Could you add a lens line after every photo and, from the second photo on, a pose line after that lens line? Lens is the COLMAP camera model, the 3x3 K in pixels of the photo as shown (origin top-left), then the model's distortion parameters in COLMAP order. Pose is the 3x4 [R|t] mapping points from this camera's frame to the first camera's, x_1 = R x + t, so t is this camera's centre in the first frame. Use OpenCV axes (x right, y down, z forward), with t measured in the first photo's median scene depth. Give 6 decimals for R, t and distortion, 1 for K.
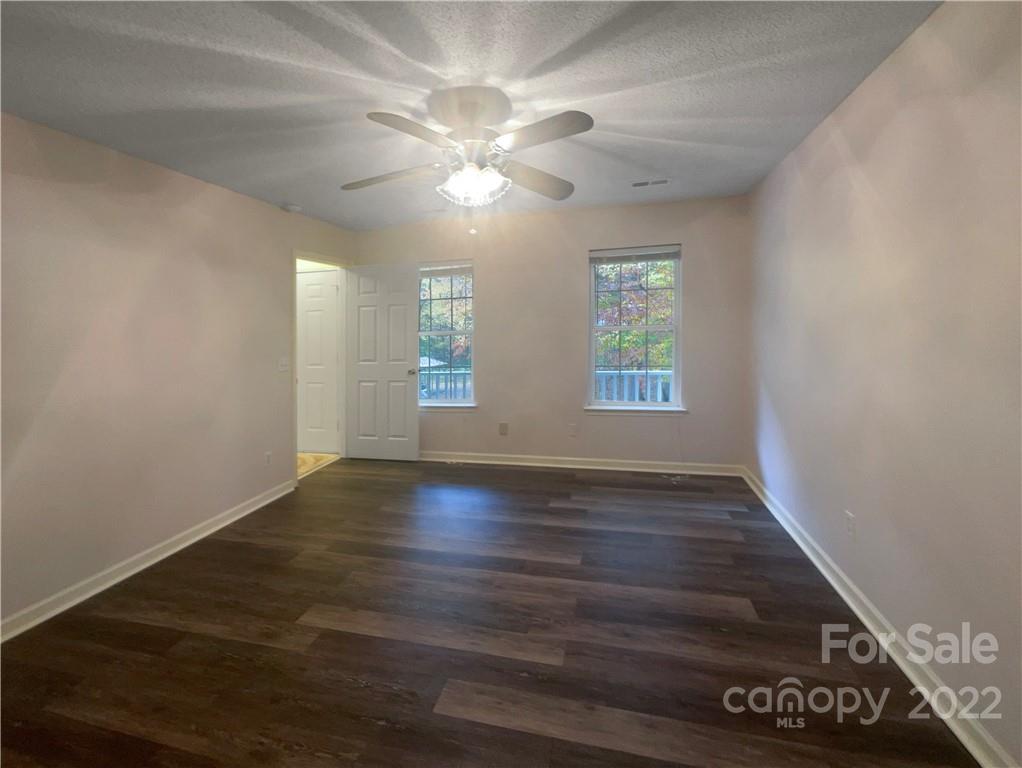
lens RADIAL K [[407.1, 0, 510.4], [0, 407.1, 384.9], [0, 0, 1]] dist [-0.013949, -0.000085]
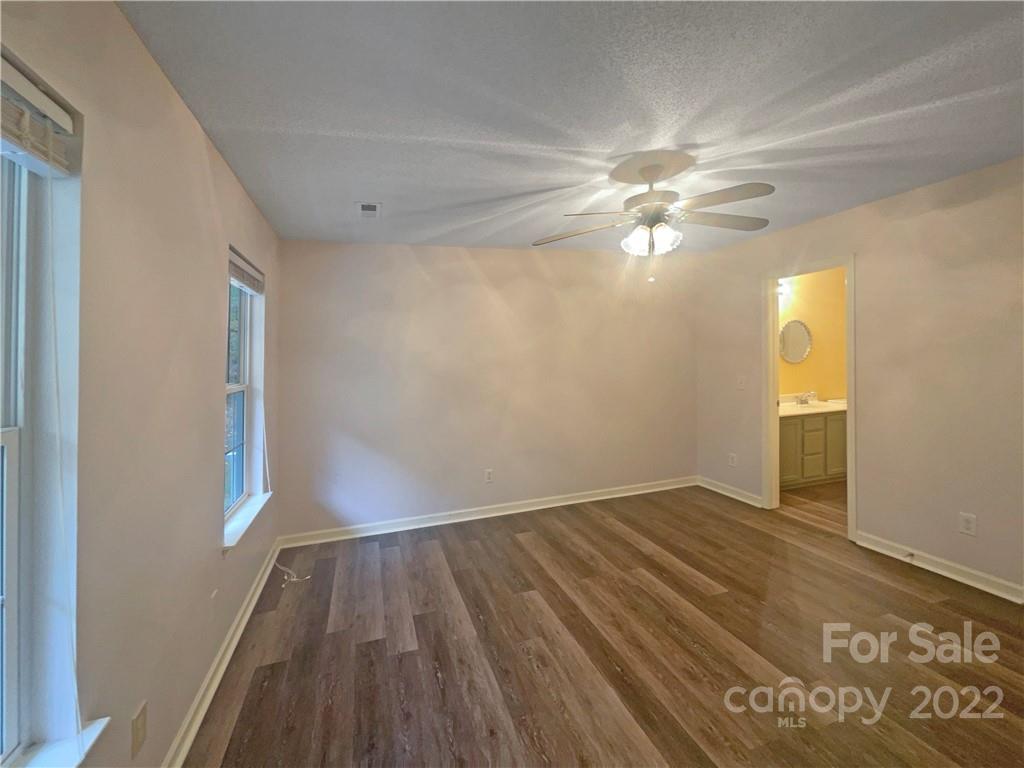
lens RADIAL K [[407.9, 0, 510.9], [0, 407.9, 383.1], [0, 0, 1]] dist [-0.013949, -0.000085]
pose [[-0.498555, -0.000135, 0.866858, -0.864187], [0.178998, 0.978433, 0.103099, -0.254566], [-0.848176, 0.206566, -0.487779, 1.749758]]
